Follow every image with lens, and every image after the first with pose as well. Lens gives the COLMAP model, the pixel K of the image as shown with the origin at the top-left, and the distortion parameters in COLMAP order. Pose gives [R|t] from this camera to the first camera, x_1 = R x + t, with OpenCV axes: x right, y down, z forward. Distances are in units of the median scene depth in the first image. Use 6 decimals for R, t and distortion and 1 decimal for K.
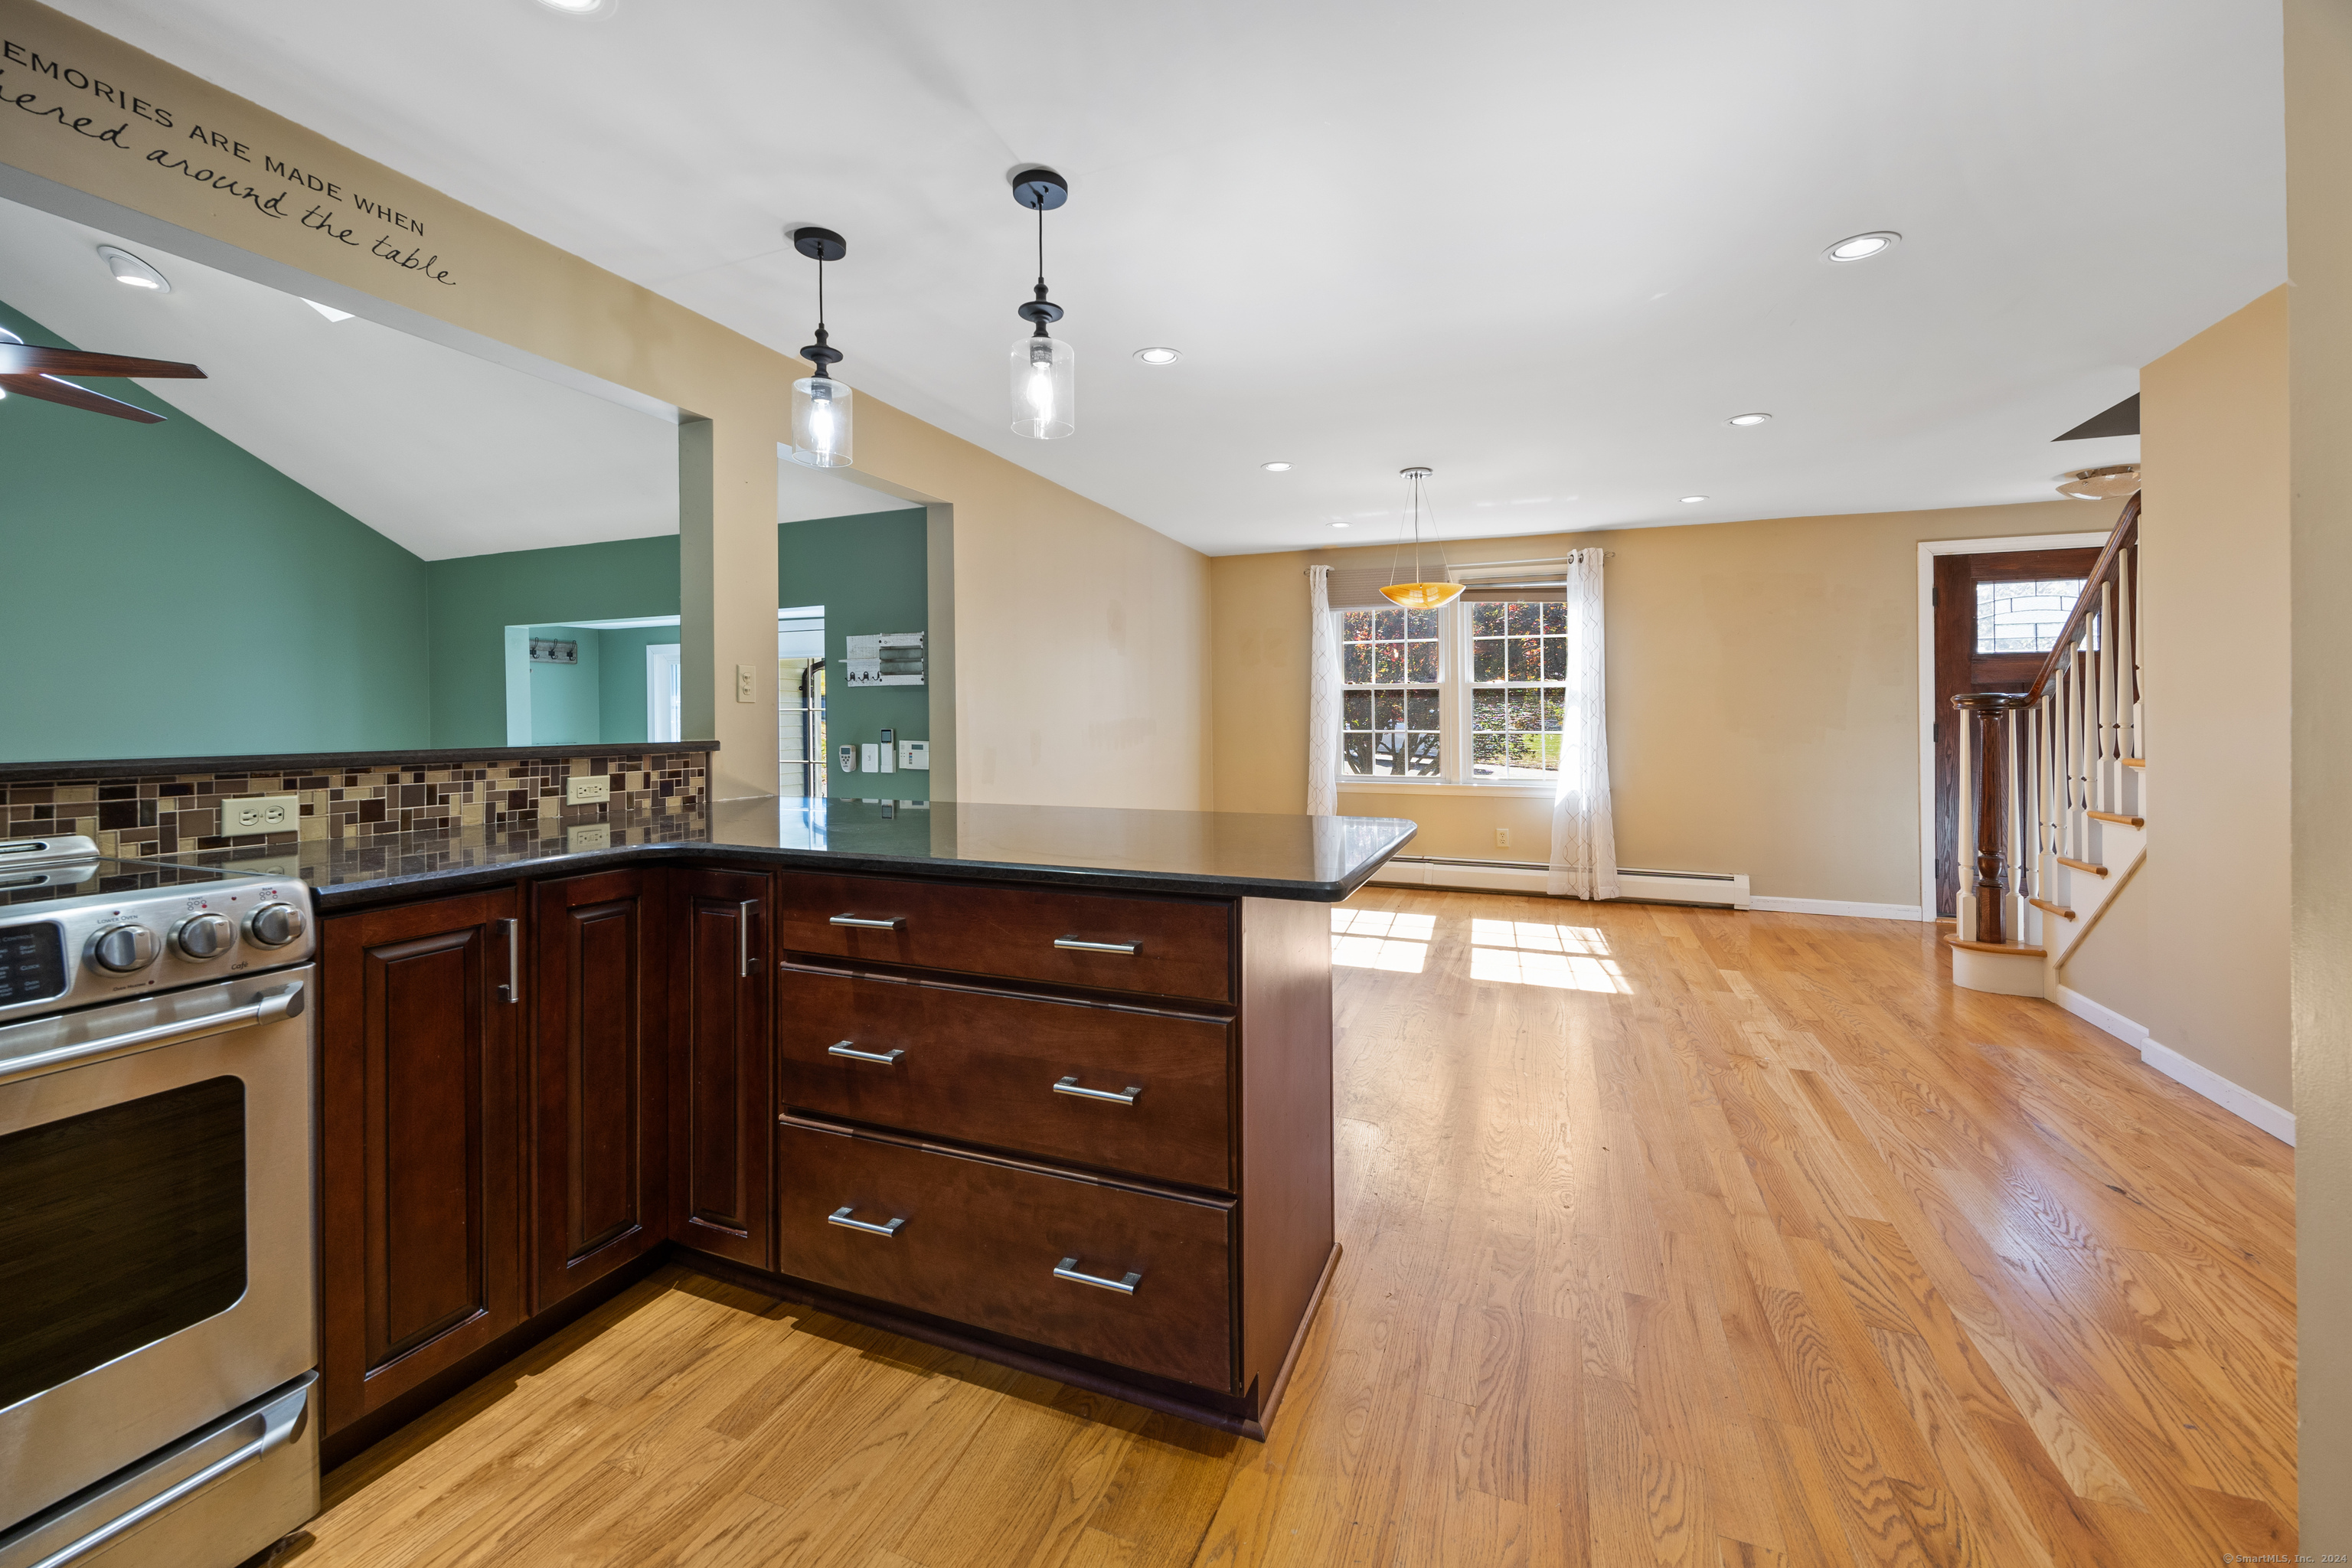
lens RADIAL K [[933.3, 0, 1171.3], [0, 933.3, 725.9], [0, 0, 1]] dist [-0.001529, 0.000089]
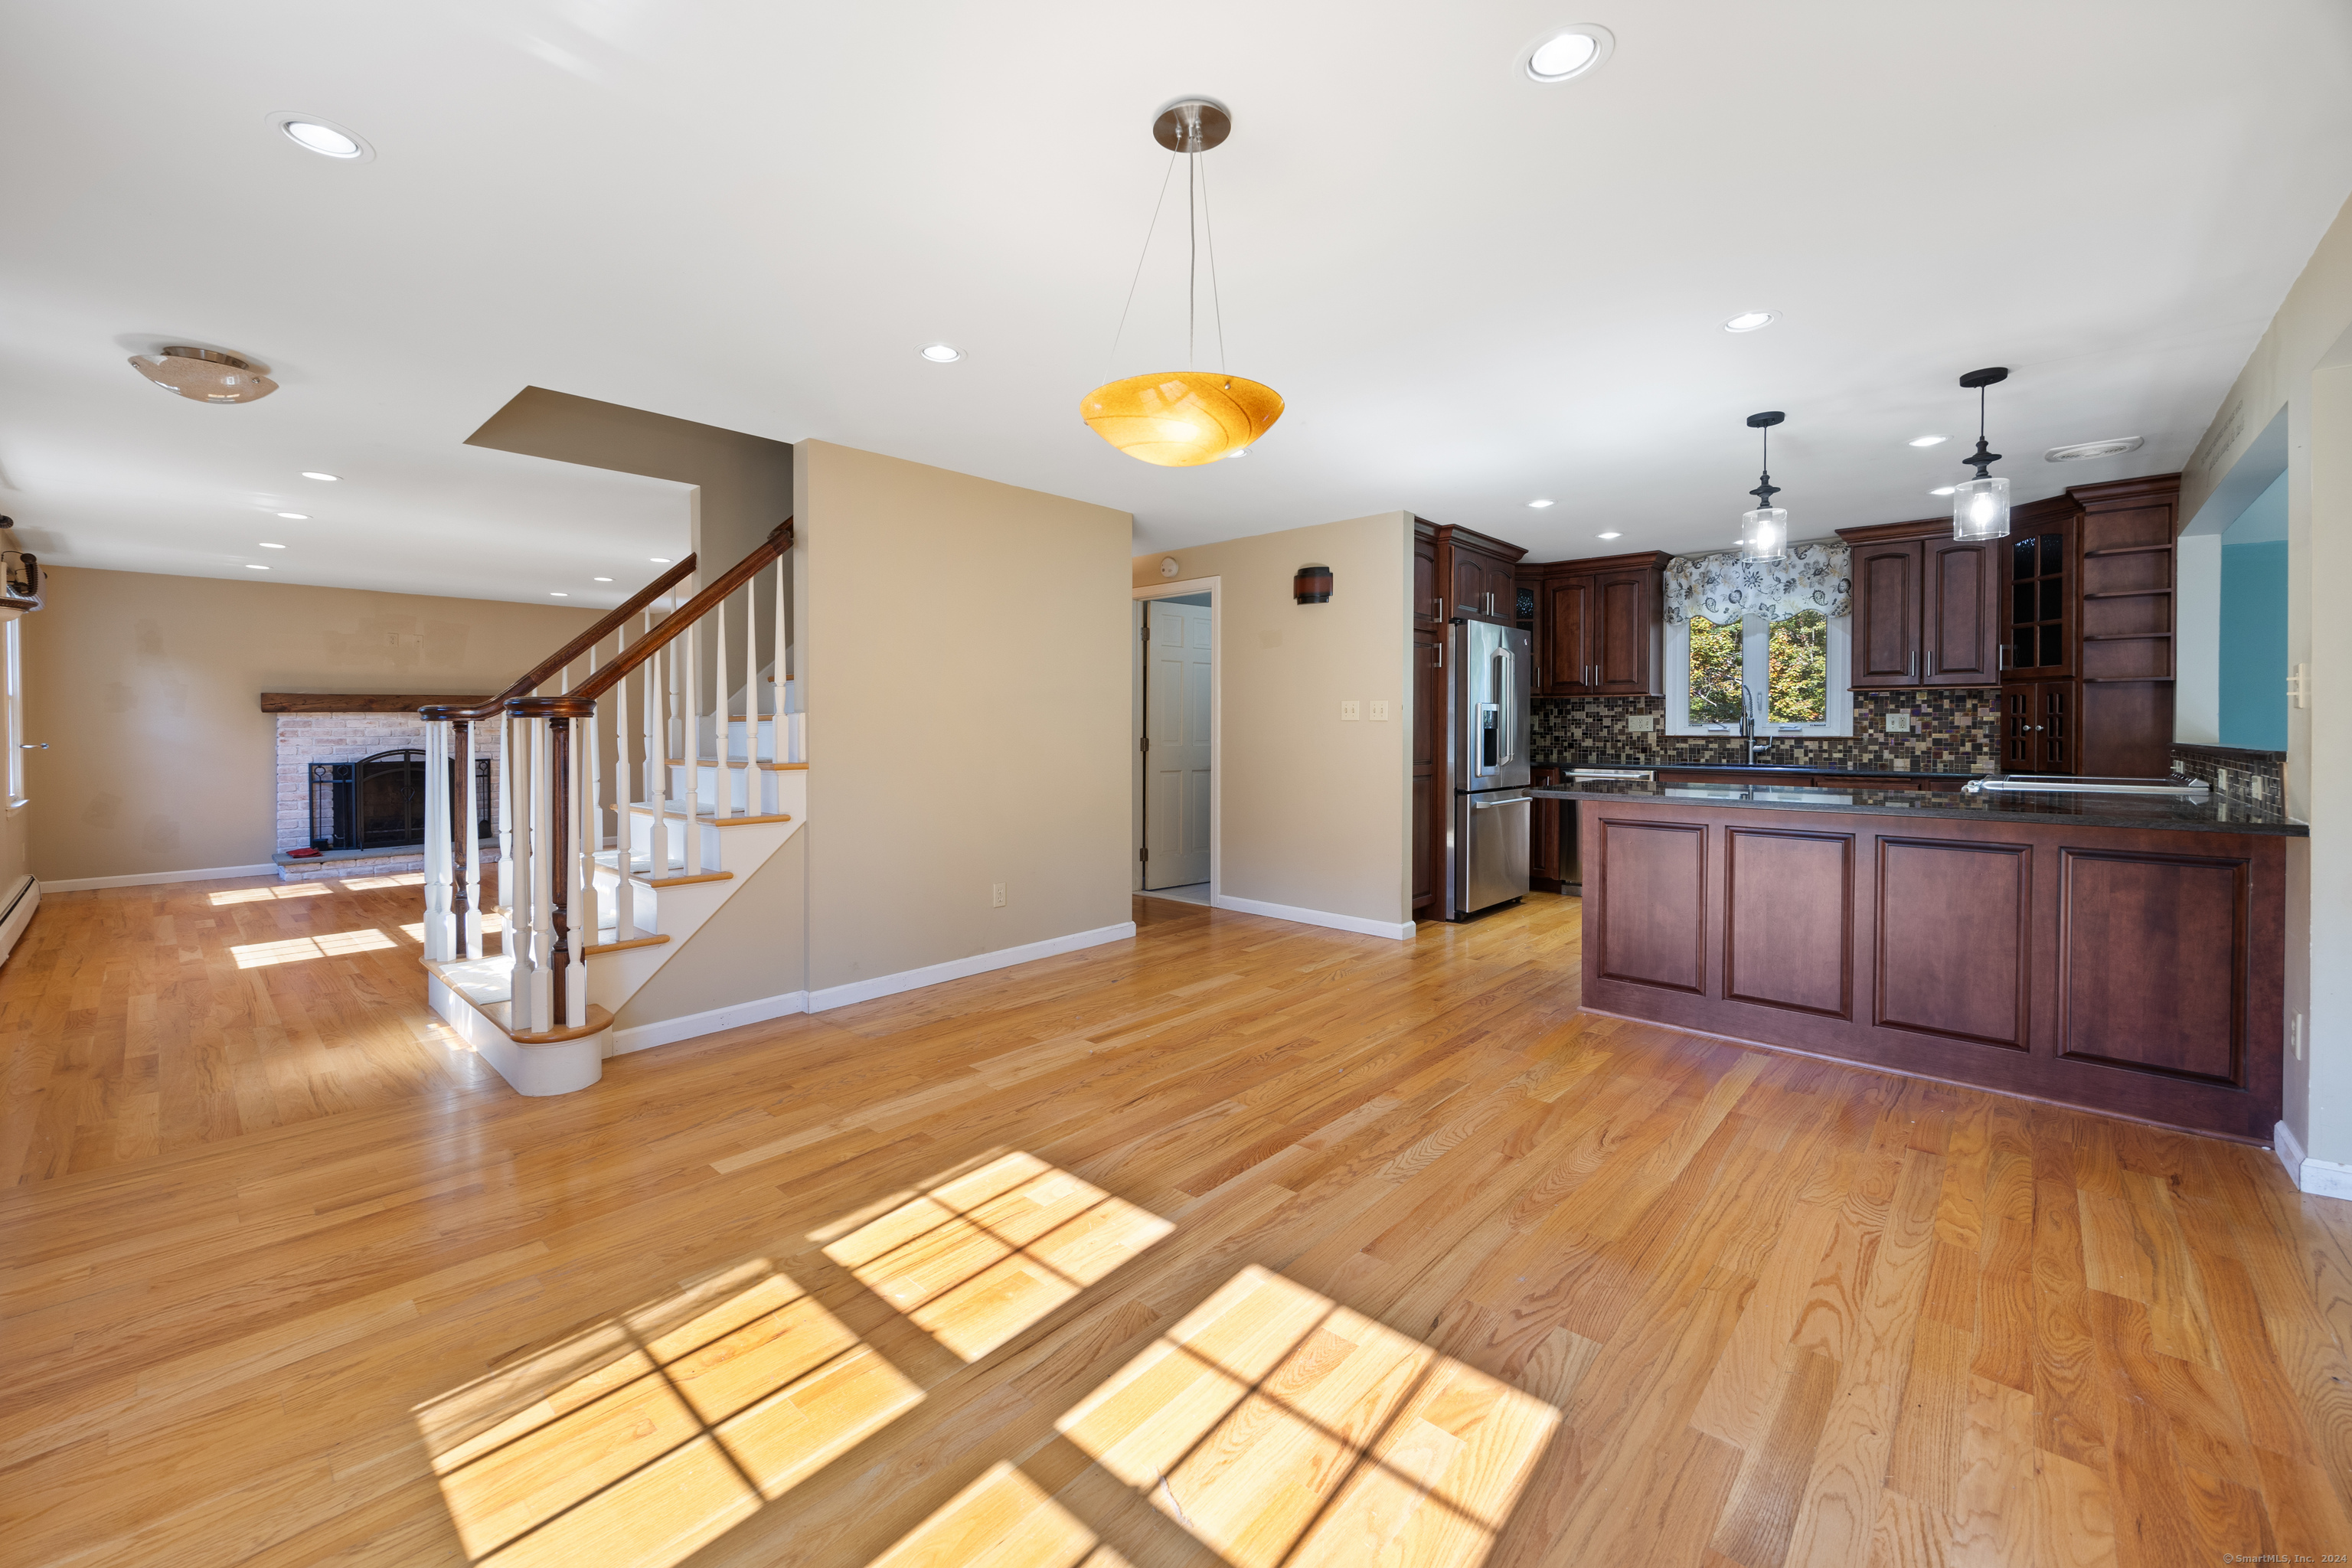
lens RADIAL K [[942.3, 0, 1161.5], [0, 942.3, 737.3], [0, 0, 1]] dist [-0.002335, -0.000171]
pose [[-0.935828, -0.000043, 0.352458, 0.143357], [0.006143, 0.999846, 0.016431, -0.013397], [-0.352404, 0.017542, -0.935683, 1.488515]]
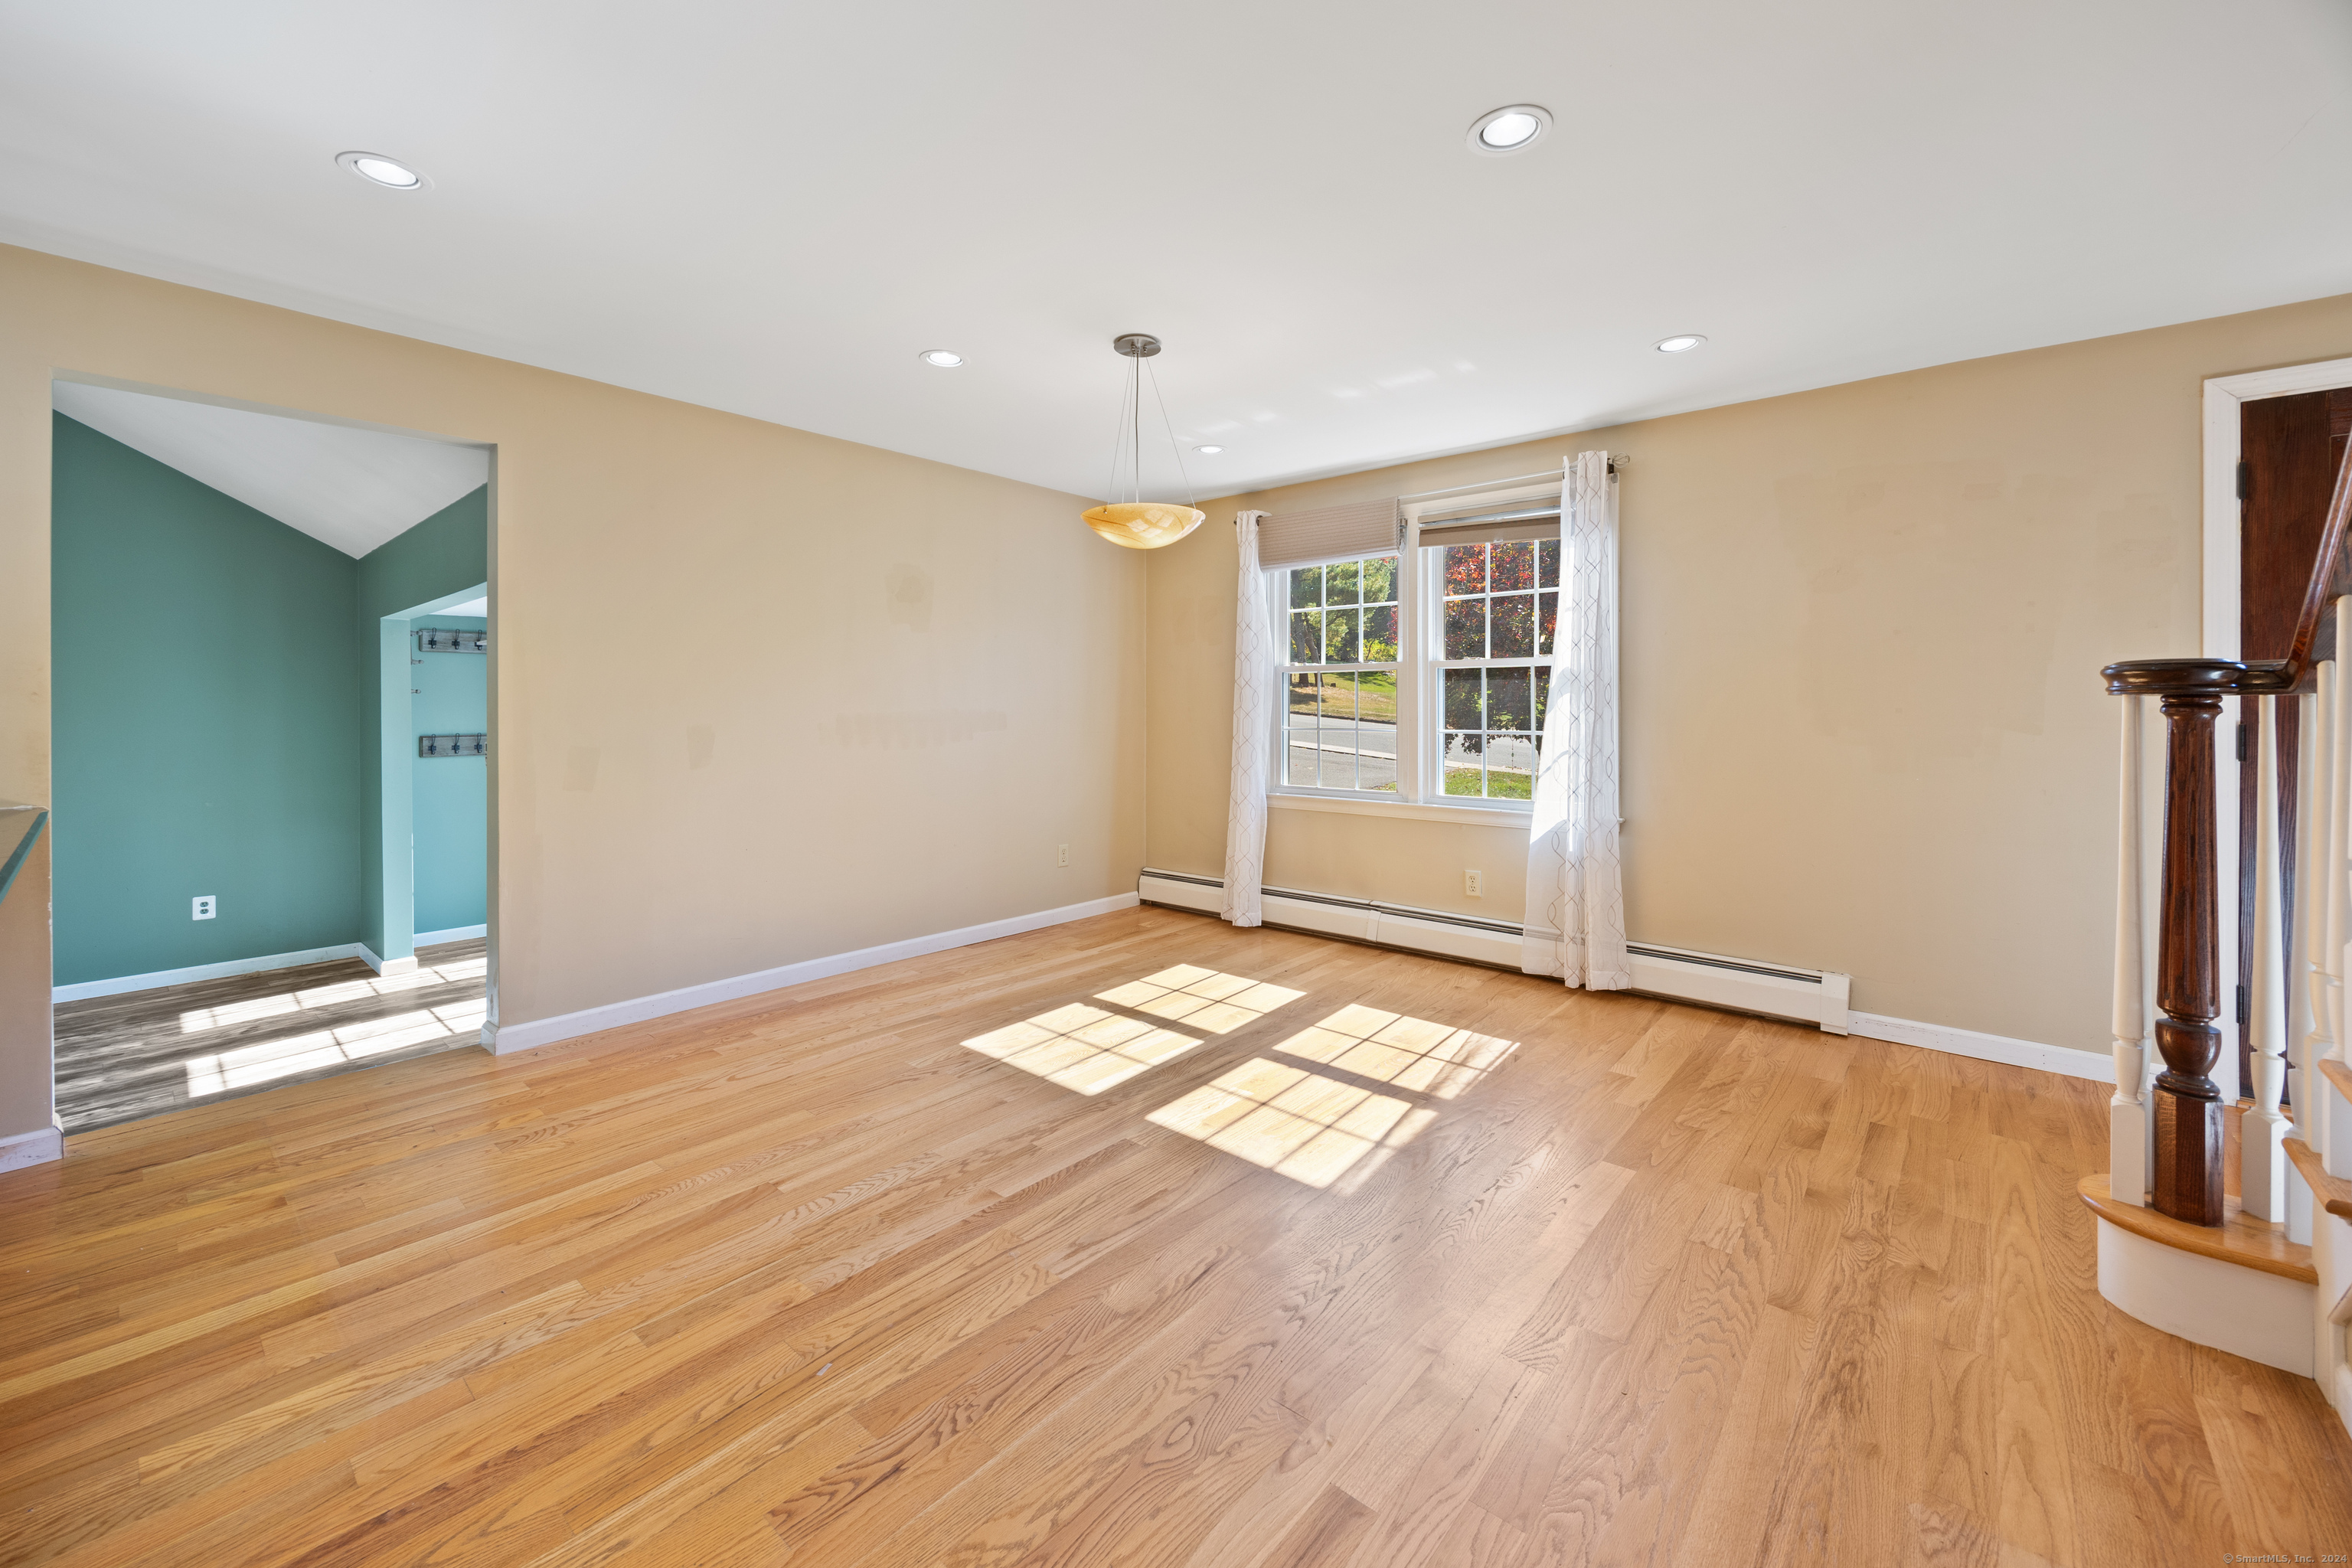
lens RADIAL K [[928.0, 0, 1160.2], [0, 928.0, 729.1], [0, 0, 1]] dist [-0.000712, 0.000381]
pose [[0.943741, 0.010631, -0.330514, 0.540206], [-0.005358, 0.999843, 0.016861, -0.008419], [0.330642, -0.014141, 0.943650, 0.400626]]
